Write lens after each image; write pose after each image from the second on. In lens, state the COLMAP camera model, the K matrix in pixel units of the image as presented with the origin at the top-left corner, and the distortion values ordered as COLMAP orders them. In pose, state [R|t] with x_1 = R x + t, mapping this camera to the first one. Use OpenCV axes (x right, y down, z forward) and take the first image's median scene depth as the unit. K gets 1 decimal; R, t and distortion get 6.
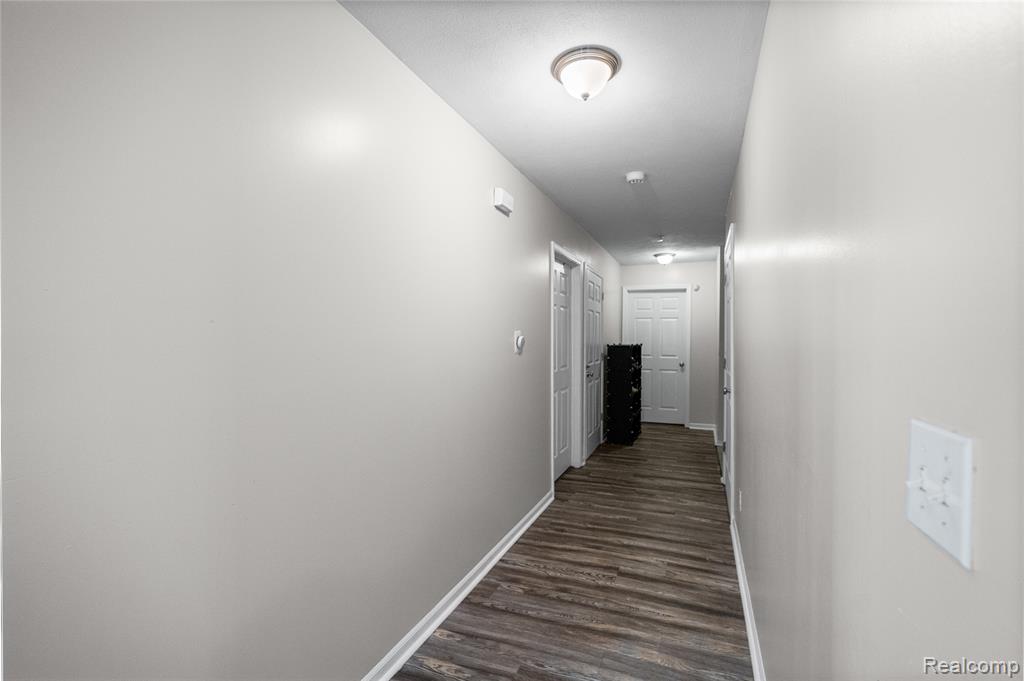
lens RADIAL K [[462.3, 0, 505.3], [0, 462.3, 338.7], [0, 0, 1]] dist [-0.009025, 0.004542]
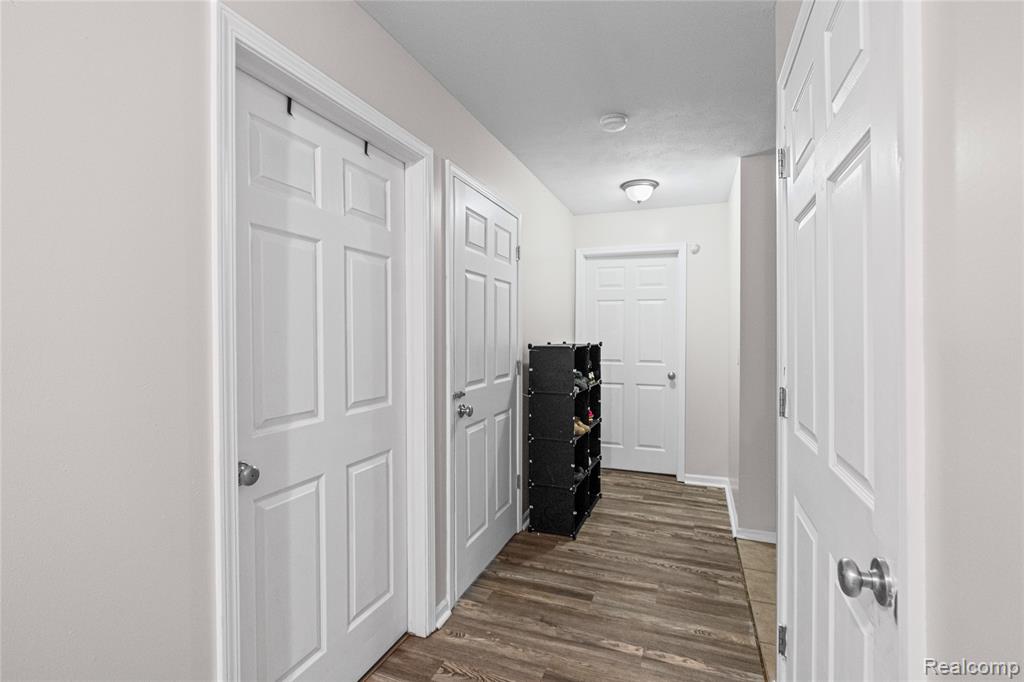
lens RADIAL K [[462.3, 0, 509.9], [0, 462.3, 343.3], [0, 0, 1]] dist [-0.009025, 0.004542]
pose [[0.999796, -0.009136, 0.018040, 0.189289], [0.008913, 0.999883, 0.012393, 0.004632], [-0.018151, -0.012230, 0.999760, 0.472879]]
